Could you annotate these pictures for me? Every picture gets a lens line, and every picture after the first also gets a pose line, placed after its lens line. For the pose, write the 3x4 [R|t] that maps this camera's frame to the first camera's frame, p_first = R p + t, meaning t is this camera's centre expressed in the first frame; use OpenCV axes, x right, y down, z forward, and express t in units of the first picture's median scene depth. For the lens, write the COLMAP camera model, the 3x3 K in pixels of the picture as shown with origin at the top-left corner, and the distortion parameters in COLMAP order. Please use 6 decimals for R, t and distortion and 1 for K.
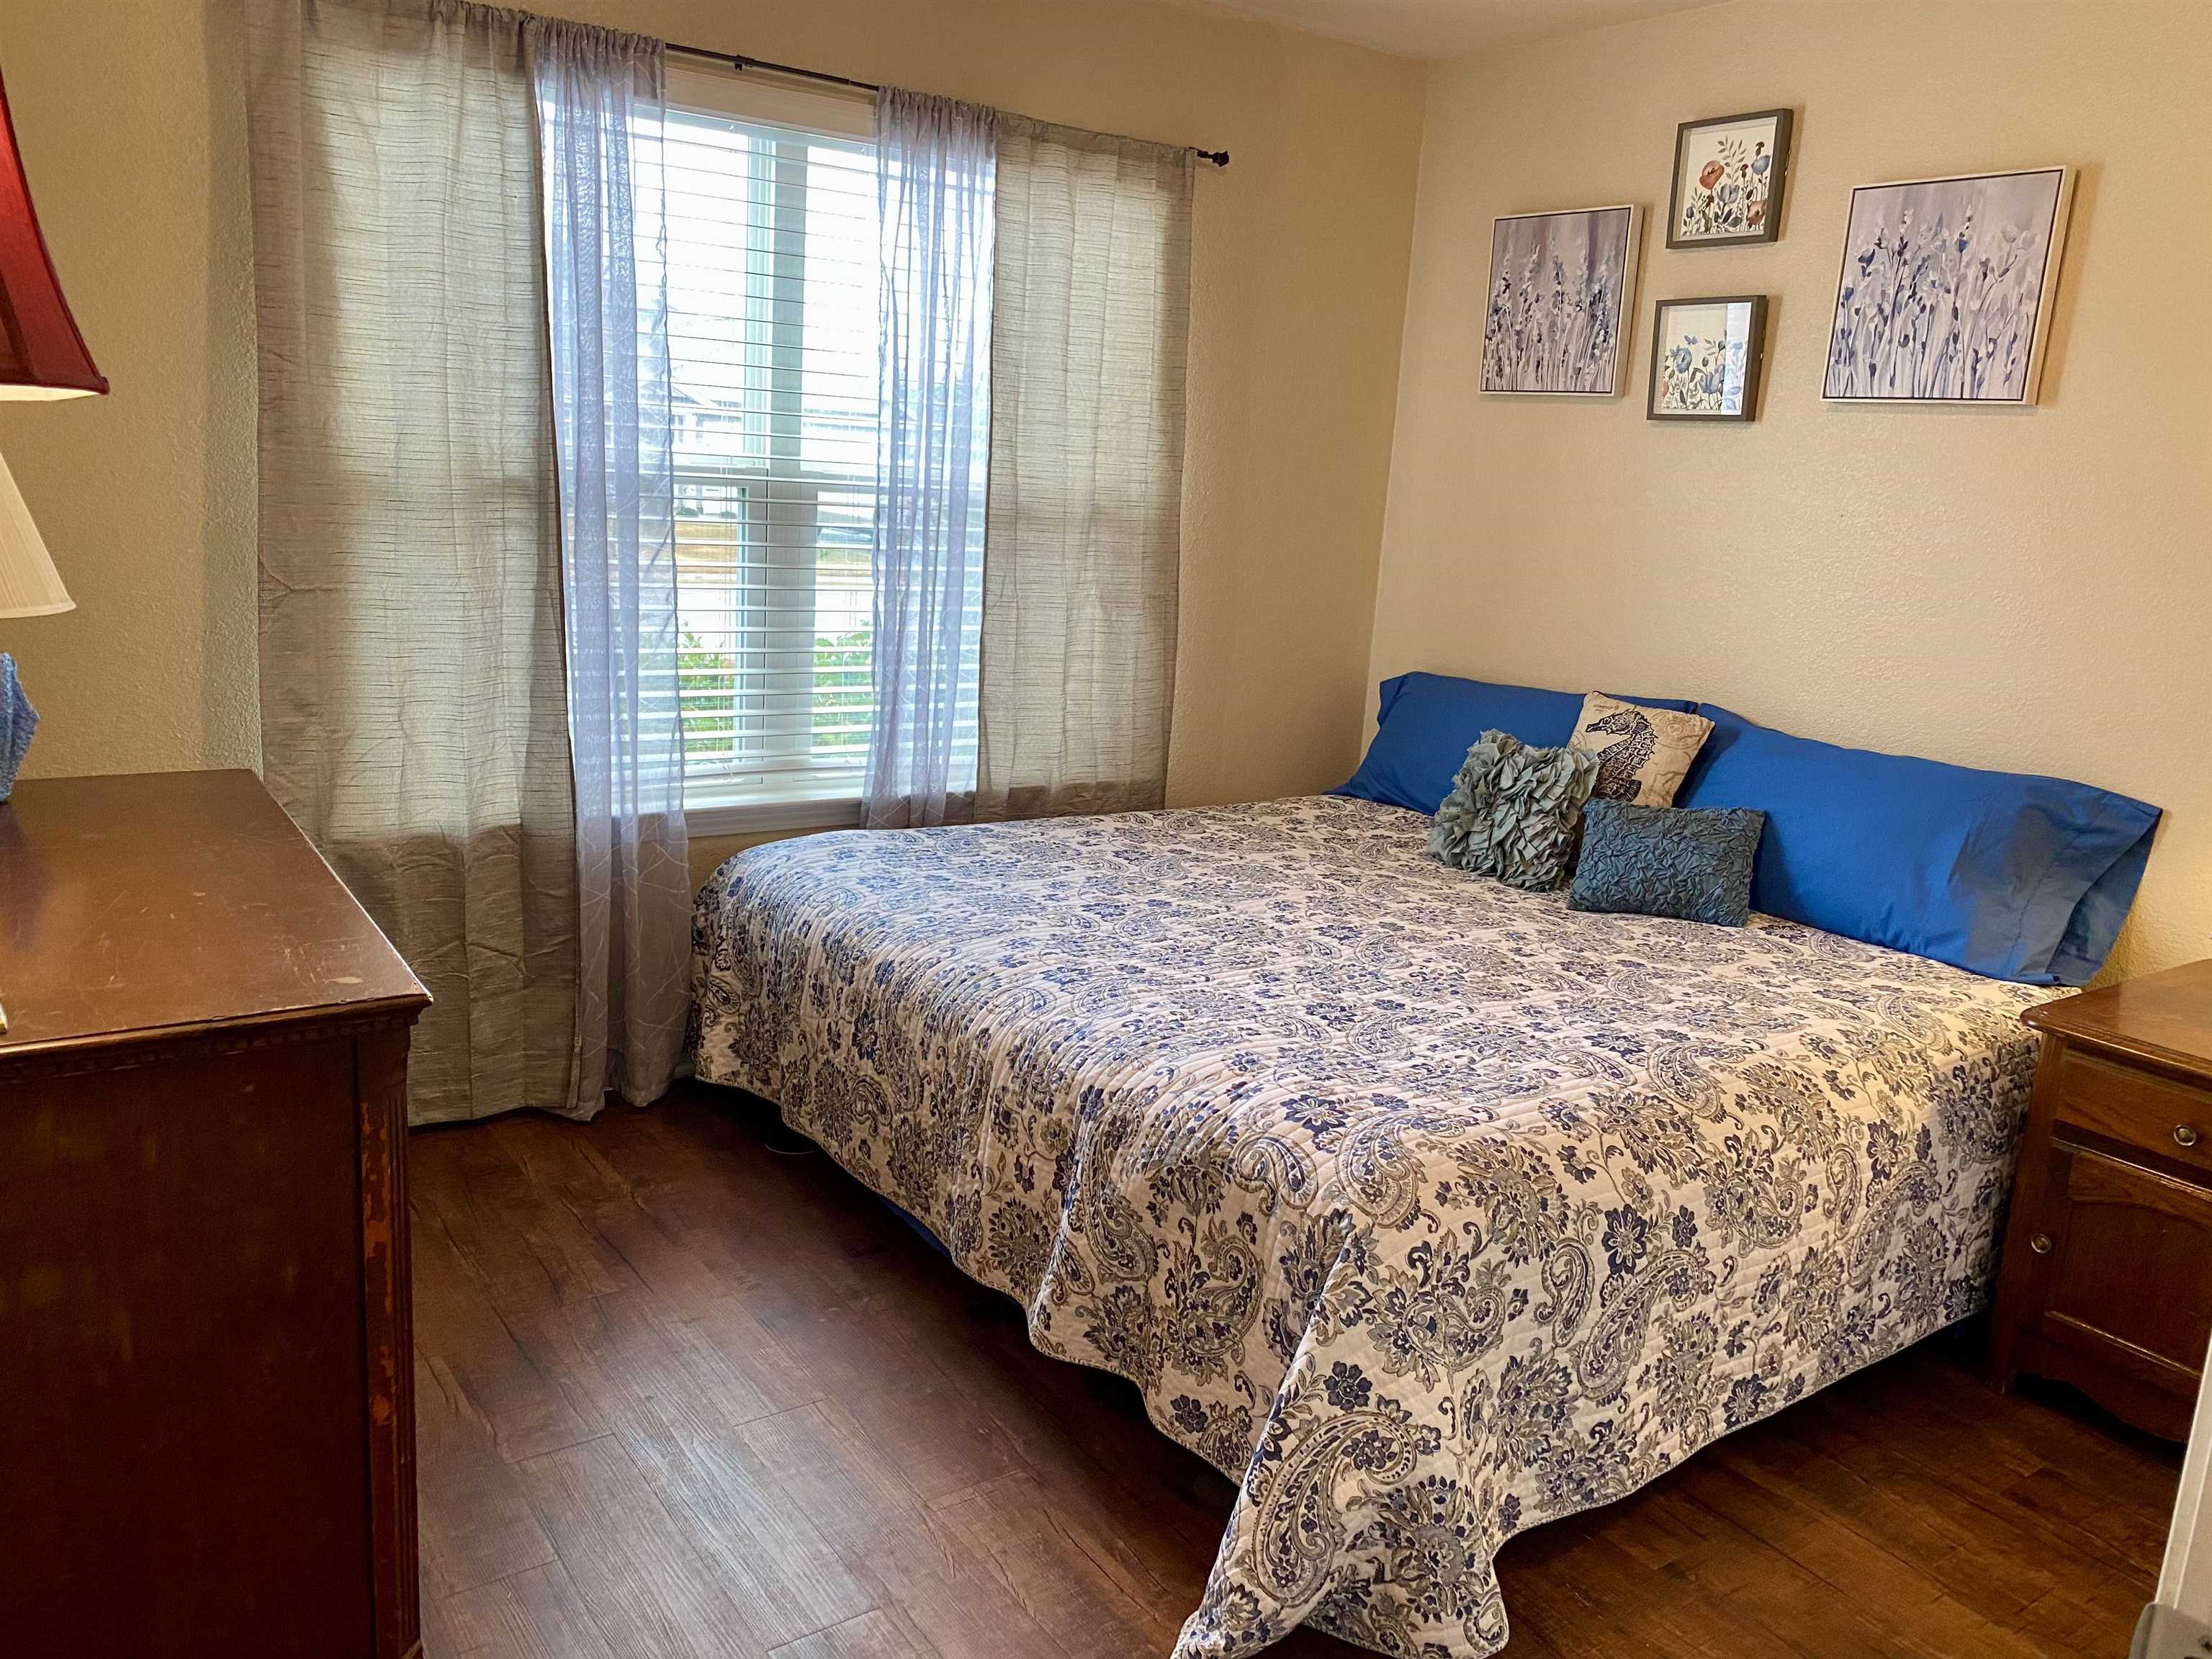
lens RADIAL K [[1640.1, 0, 1103.4], [0, 1640.1, 892.5], [0, 0, 1]] dist [0.009281, 0.005166]
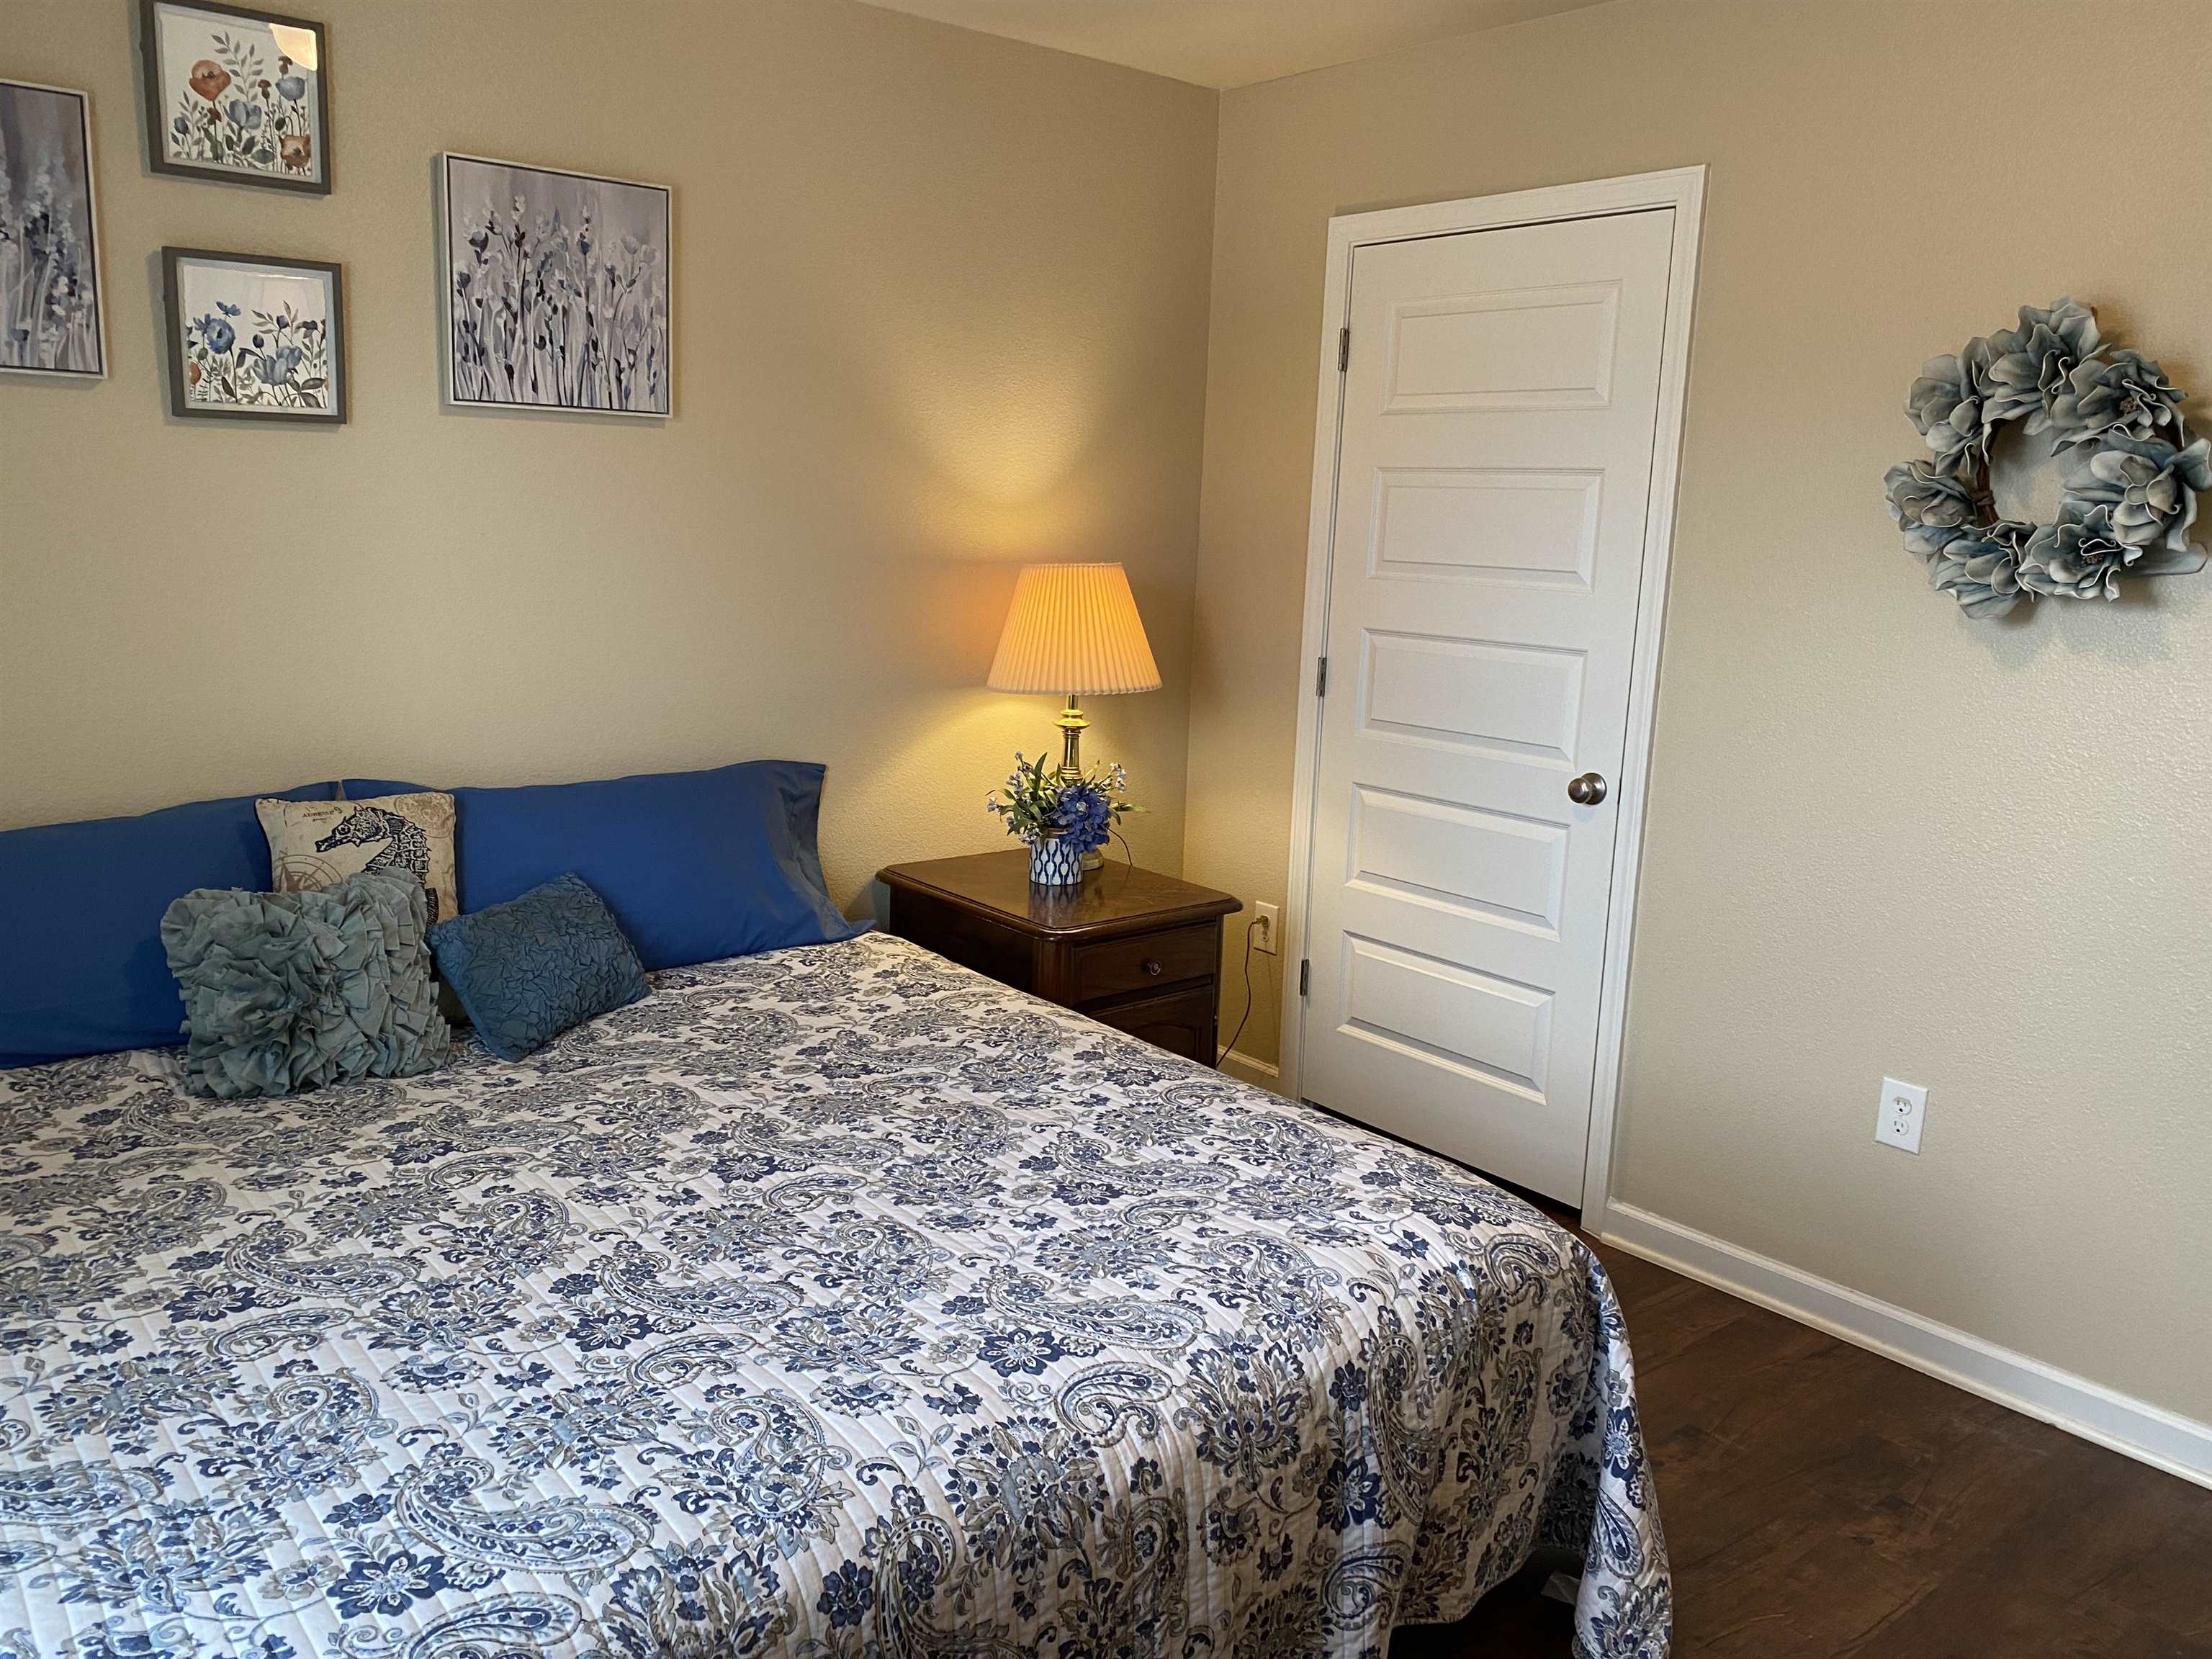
lens RADIAL K [[1640.1, 0, 1103.4], [0, 1640.1, 892.5], [0, 0, 1]] dist [0.009281, 0.005166]
pose [[-0.051990, -0.295915, 0.953799, -0.499468], [0.225936, 0.926840, 0.299866, -0.259353], [-0.972754, 0.231087, 0.018672, 0.761917]]
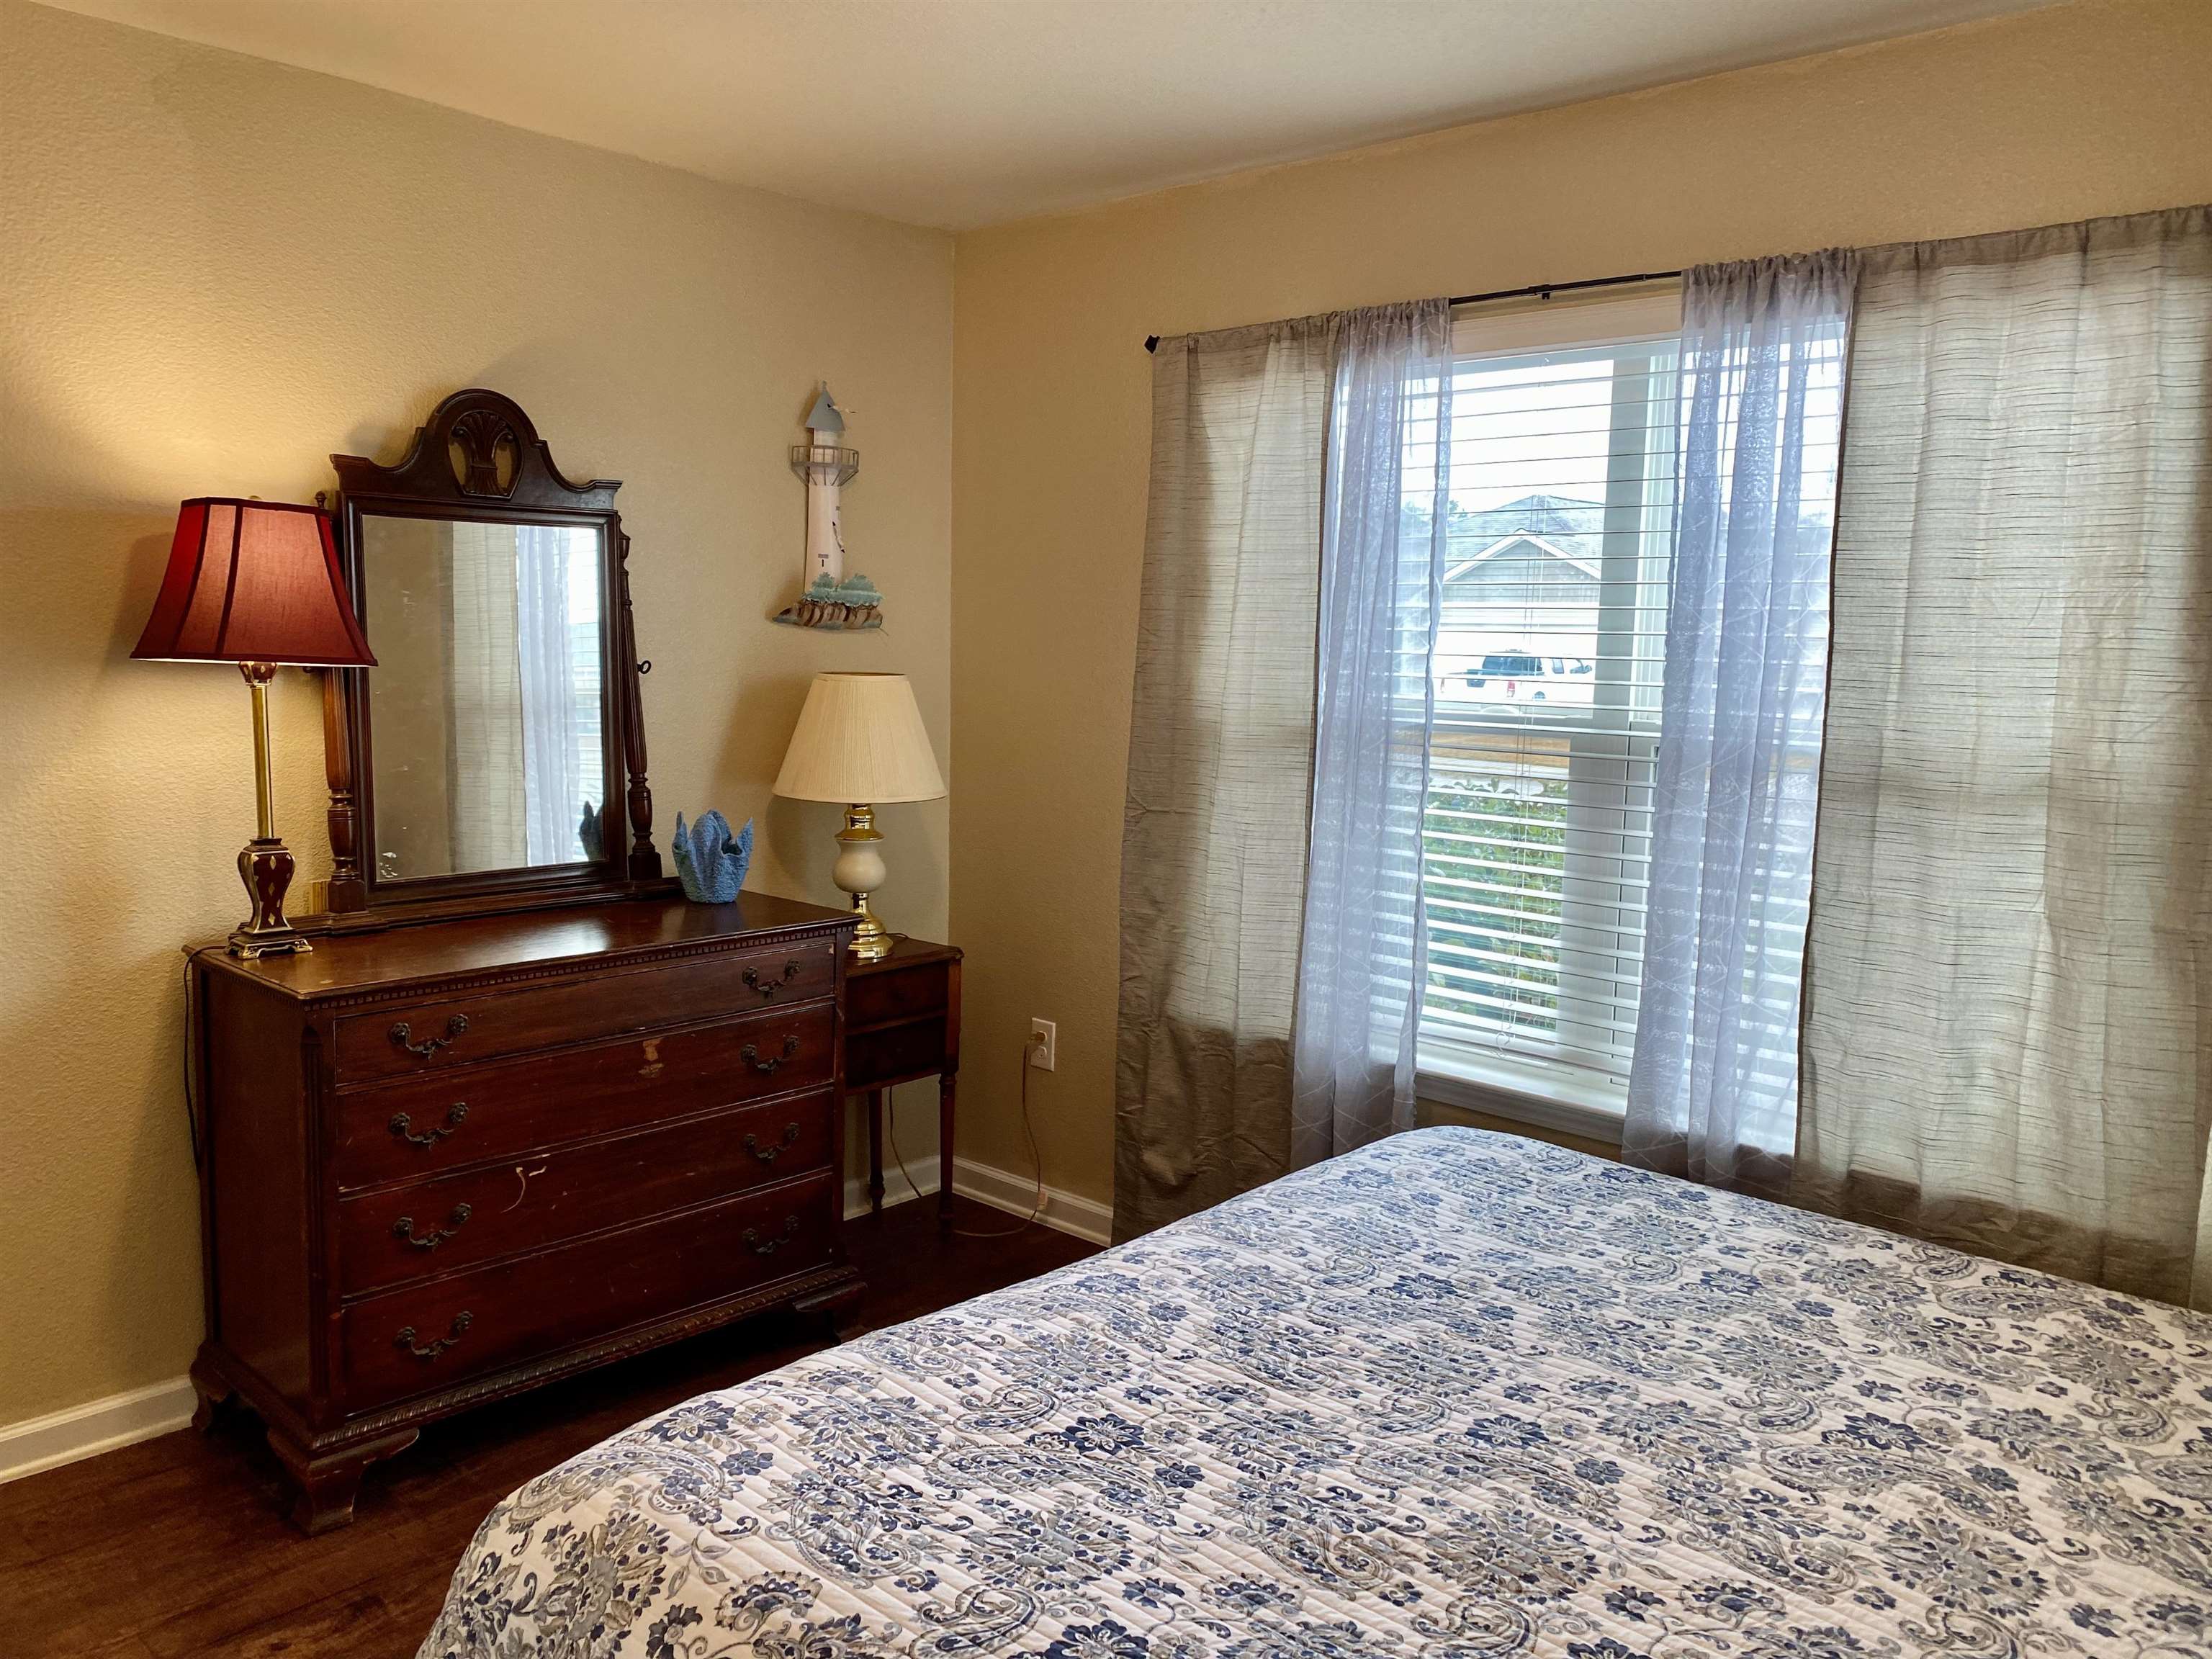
lens RADIAL K [[1753.7, 0, 1106.0], [0, 1753.7, 829.5], [0, 0, 1]] dist [-0.000001, -0.004588]
pose [[0.207908, 0.063621, -0.976077, 0.709736], [-0.256133, 0.966605, 0.008446, -0.154861], [0.944018, 0.248249, 0.217260, 0.622490]]
